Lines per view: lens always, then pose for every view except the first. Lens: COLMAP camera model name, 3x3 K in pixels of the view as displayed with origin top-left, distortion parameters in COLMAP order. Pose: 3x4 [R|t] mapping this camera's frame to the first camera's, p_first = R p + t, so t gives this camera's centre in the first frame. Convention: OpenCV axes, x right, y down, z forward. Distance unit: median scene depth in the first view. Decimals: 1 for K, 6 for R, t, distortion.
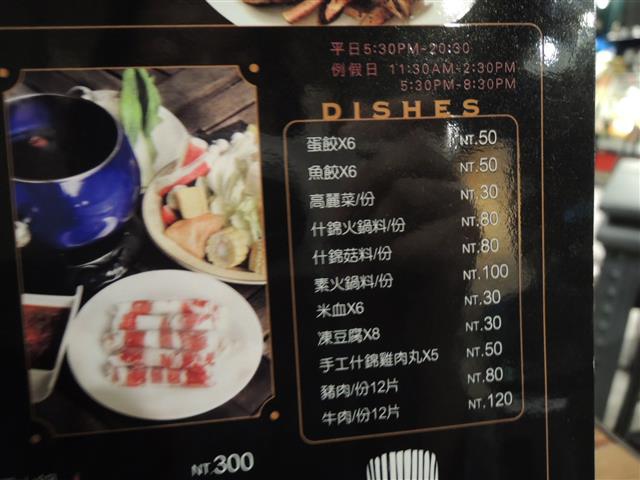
lens RADIAL K [[457.1, 0, 319.0], [0, 457.1, 238.3], [0, 0, 1]] dist [-0.027934, 0.007972]
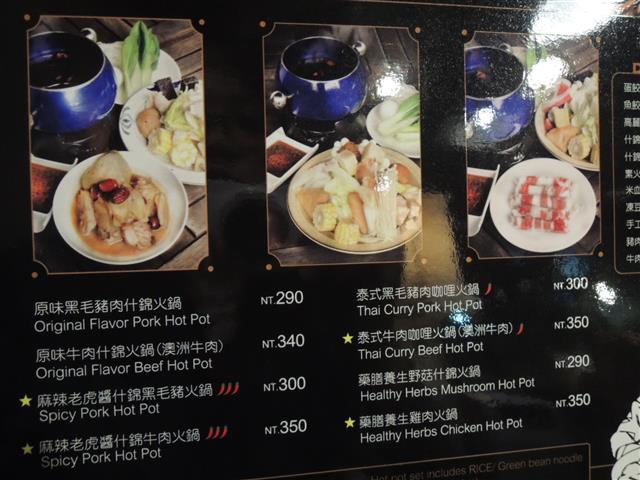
lens RADIAL K [[457.1, 0, 320.5], [0, 457.1, 241.3], [0, 0, 1]] dist [-0.027934, 0.007972]
pose [[0.999277, 0.023858, 0.029609, -1.177033], [-0.022791, 0.999097, -0.035862, 0.441066], [-0.030438, 0.035161, 0.998918, -0.583812]]
